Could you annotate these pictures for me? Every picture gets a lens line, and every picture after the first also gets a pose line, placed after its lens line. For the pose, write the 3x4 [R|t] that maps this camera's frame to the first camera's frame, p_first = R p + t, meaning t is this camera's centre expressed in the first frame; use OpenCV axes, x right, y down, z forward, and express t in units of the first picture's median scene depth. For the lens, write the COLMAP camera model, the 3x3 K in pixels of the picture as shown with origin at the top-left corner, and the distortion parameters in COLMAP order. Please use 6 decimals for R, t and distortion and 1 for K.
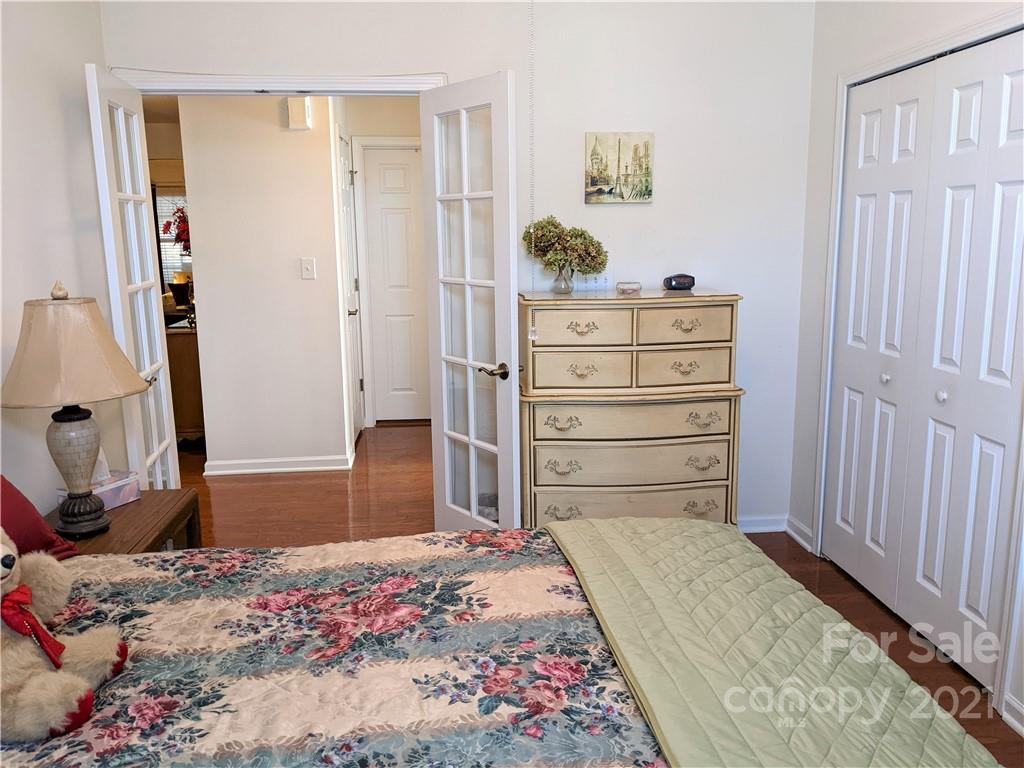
lens RADIAL K [[810.0, 0, 517.7], [0, 810.0, 384.5], [0, 0, 1]] dist [0.038296, -0.067057]
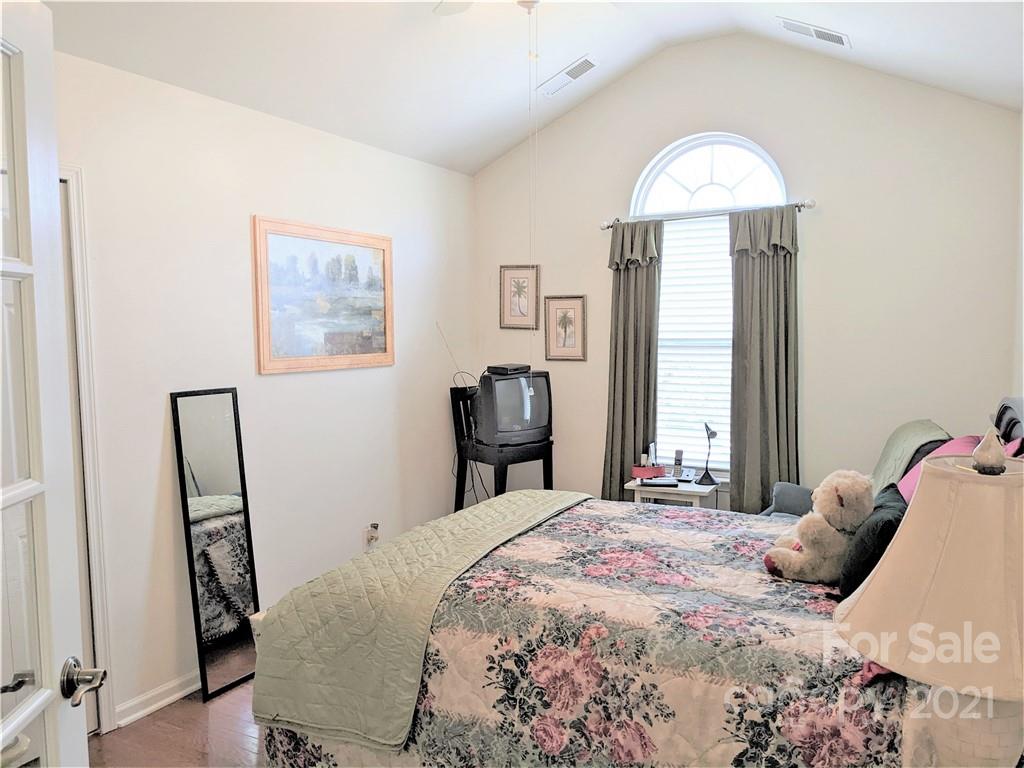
lens RADIAL K [[810.0, 0, 517.7], [0, 810.0, 384.5], [0, 0, 1]] dist [0.038296, -0.067057]
pose [[-0.835734, -0.019493, 0.548789, -0.871408], [0.129923, 0.963977, 0.232096, -0.461474], [-0.533544, 0.265271, -0.803096, 2.286284]]
